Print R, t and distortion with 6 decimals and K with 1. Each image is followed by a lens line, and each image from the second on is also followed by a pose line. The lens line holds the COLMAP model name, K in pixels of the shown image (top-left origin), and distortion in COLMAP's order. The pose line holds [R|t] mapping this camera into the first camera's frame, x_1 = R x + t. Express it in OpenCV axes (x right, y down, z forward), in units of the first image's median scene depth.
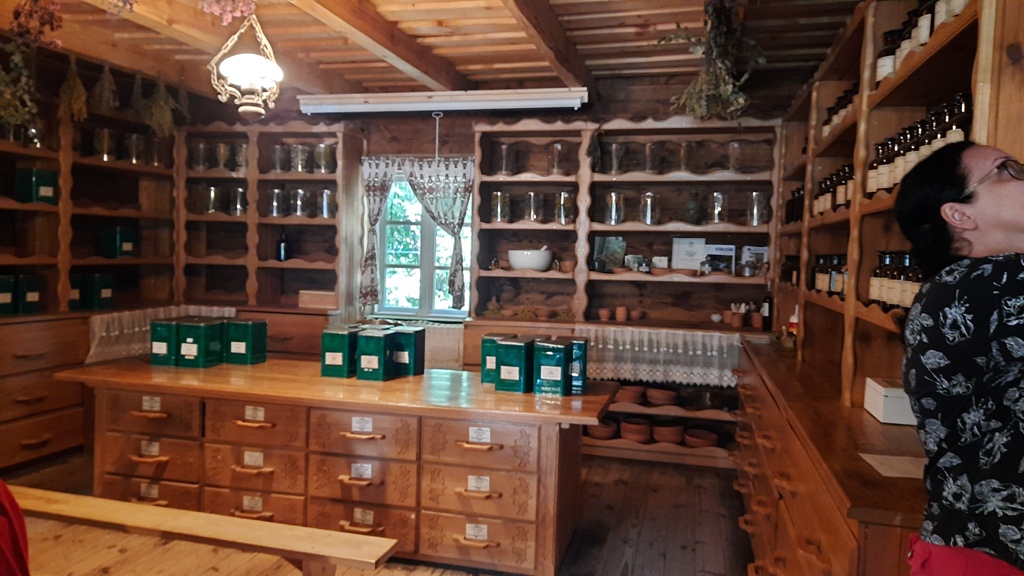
lens RADIAL K [[754.7, 0, 506.1], [0, 754.7, 288.9], [0, 0, 1]] dist [0.076682, -0.067499]
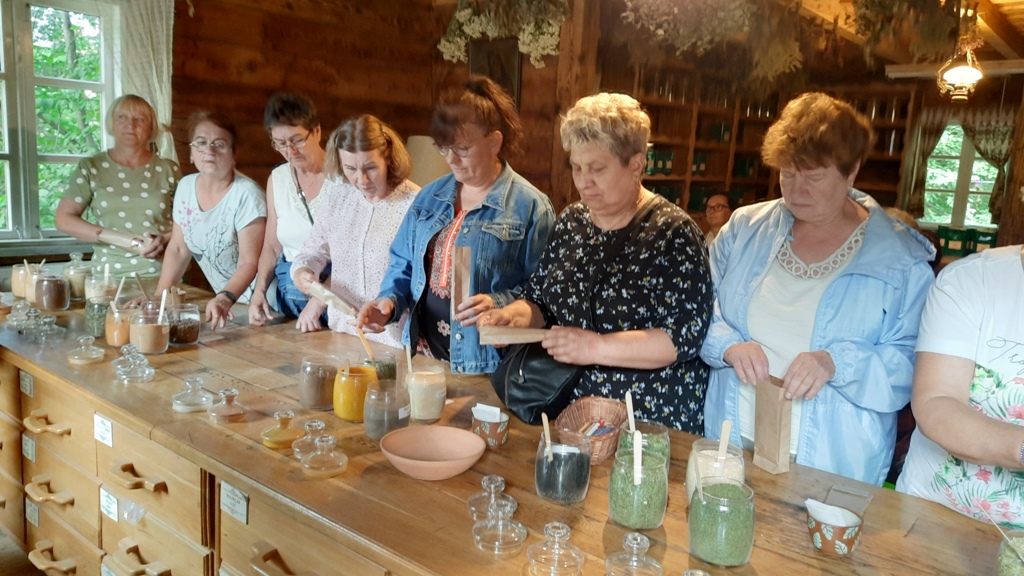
lens RADIAL K [[764.5, 0, 512.0], [0, 764.5, 288.0], [0, 0, 1]] dist [0.043191, -0.000684]
pose [[0.905036, 0.090918, -0.415505, -0.264029], [-0.051668, 0.993153, 0.104774, 0.040074], [0.422186, -0.073355, 0.903536, -0.616464]]
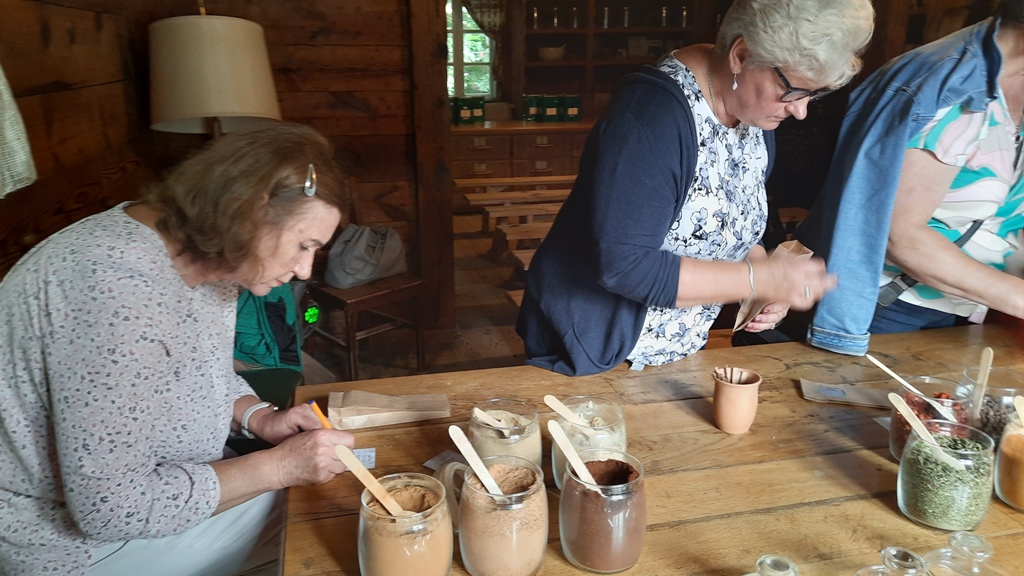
lens RADIAL K [[754.7, 0, 506.1], [0, 754.7, 288.9], [0, 0, 1]] dist [0.076682, -0.067499]
pose [[0.881449, -0.170591, 0.440394, -0.825276], [0.057723, 0.964408, 0.258041, 0.018990], [-0.468739, -0.202029, 0.859923, -0.408352]]
